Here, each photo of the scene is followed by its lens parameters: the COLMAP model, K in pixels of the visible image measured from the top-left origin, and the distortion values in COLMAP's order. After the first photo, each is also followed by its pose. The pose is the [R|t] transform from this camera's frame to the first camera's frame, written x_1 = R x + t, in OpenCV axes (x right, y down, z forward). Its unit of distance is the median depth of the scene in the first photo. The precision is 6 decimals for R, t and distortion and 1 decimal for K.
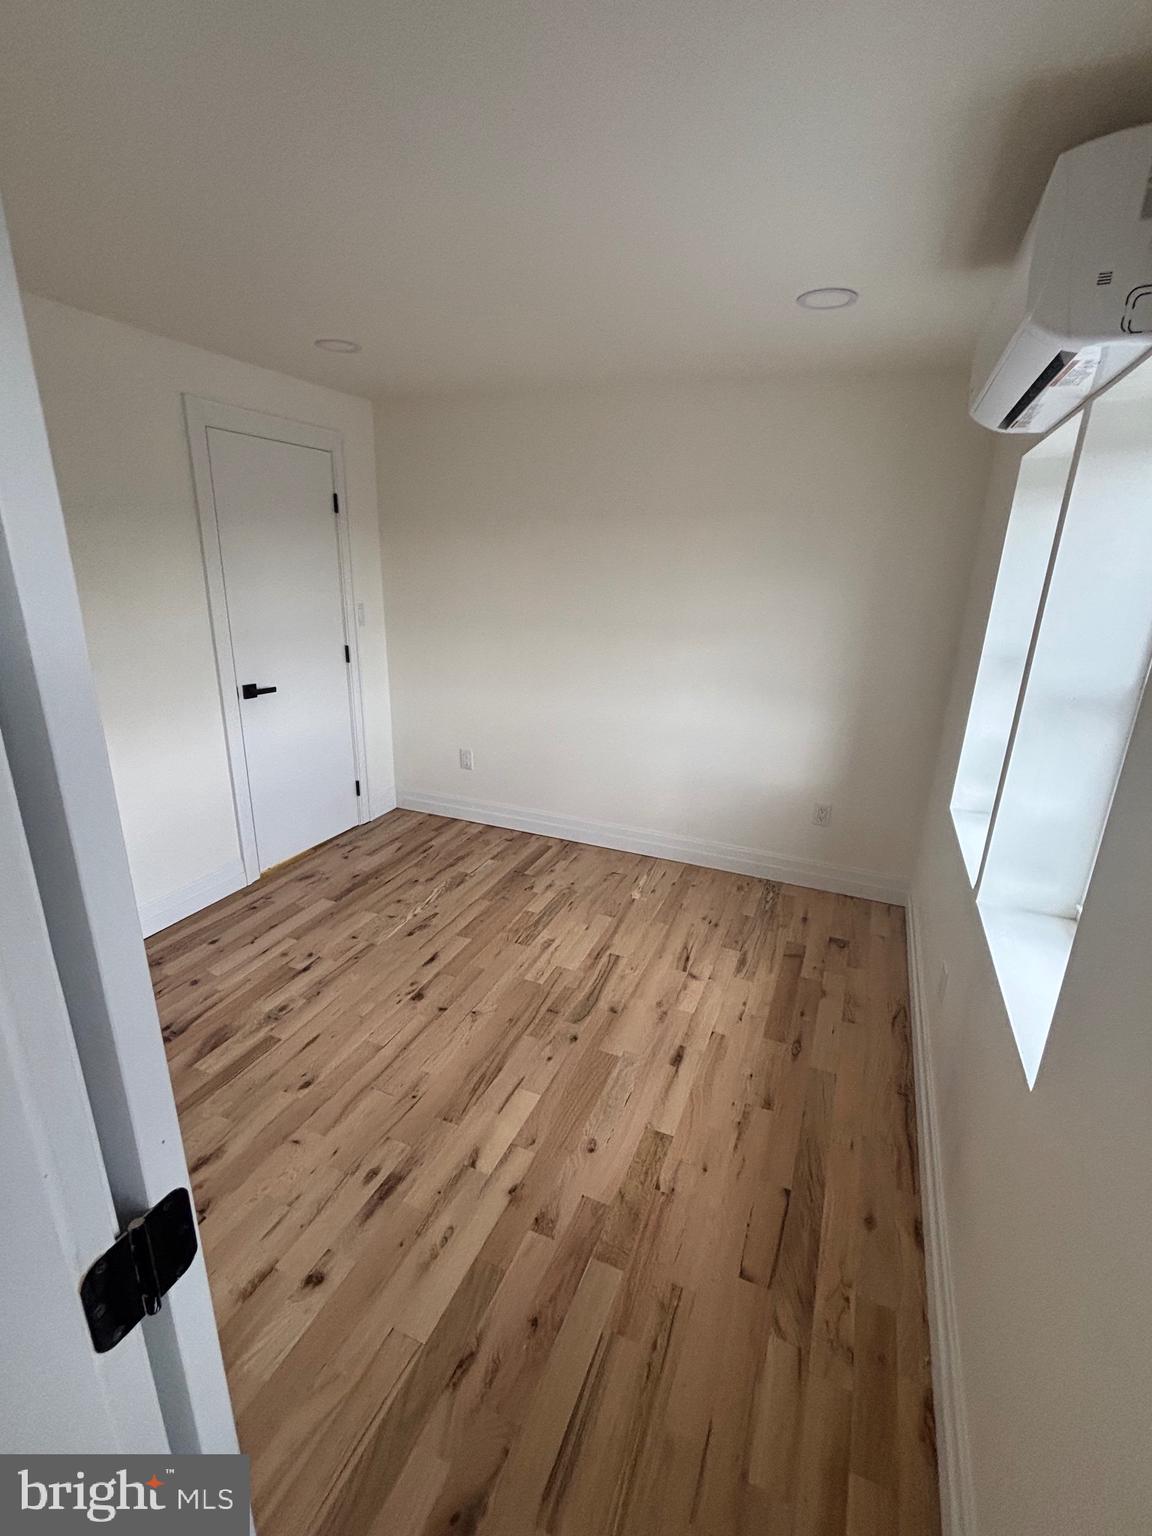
lens RADIAL K [[671.5, 0, 585.4], [0, 671.5, 760.2], [0, 0, 1]] dist [0.001985, 0.001793]
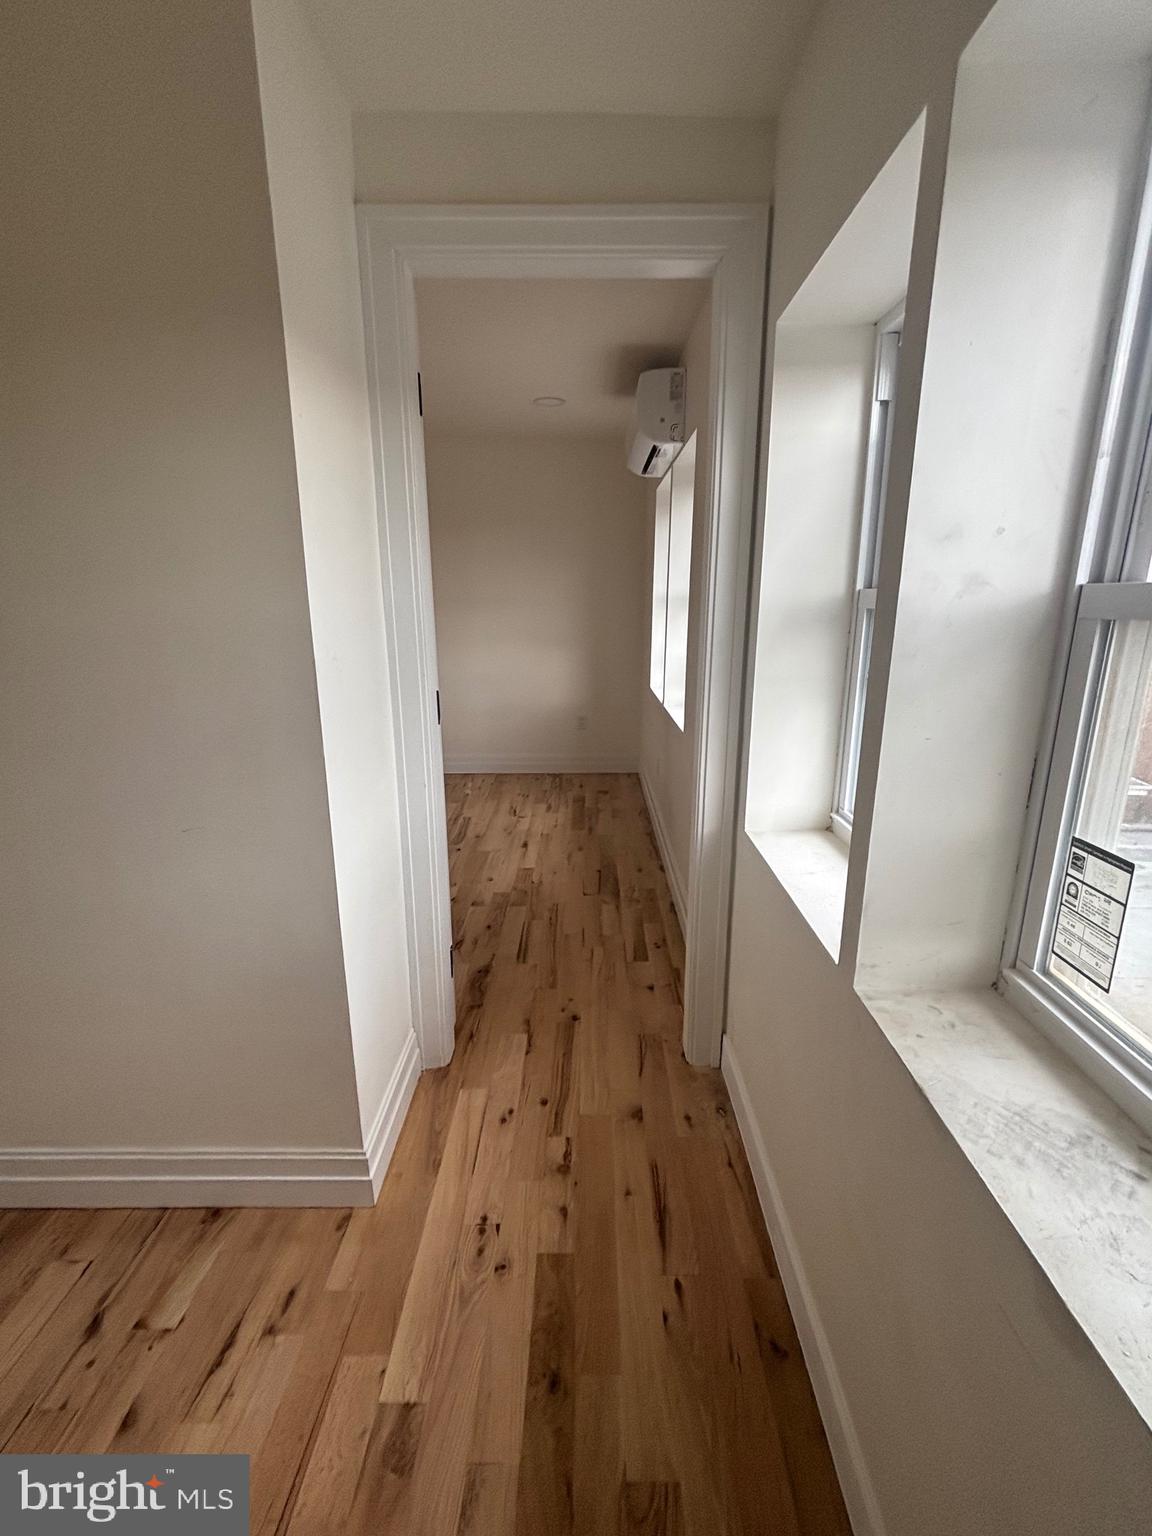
lens RADIAL K [[671.5, 0, 572.6], [0, 671.5, 764.9], [0, 0, 1]] dist [0.001985, 0.001793]
pose [[0.927829, -0.123616, 0.351927, -0.300764], [0.139670, 0.989986, -0.020493, 0.290354], [-0.345869, 0.068168, 0.935803, -0.575921]]
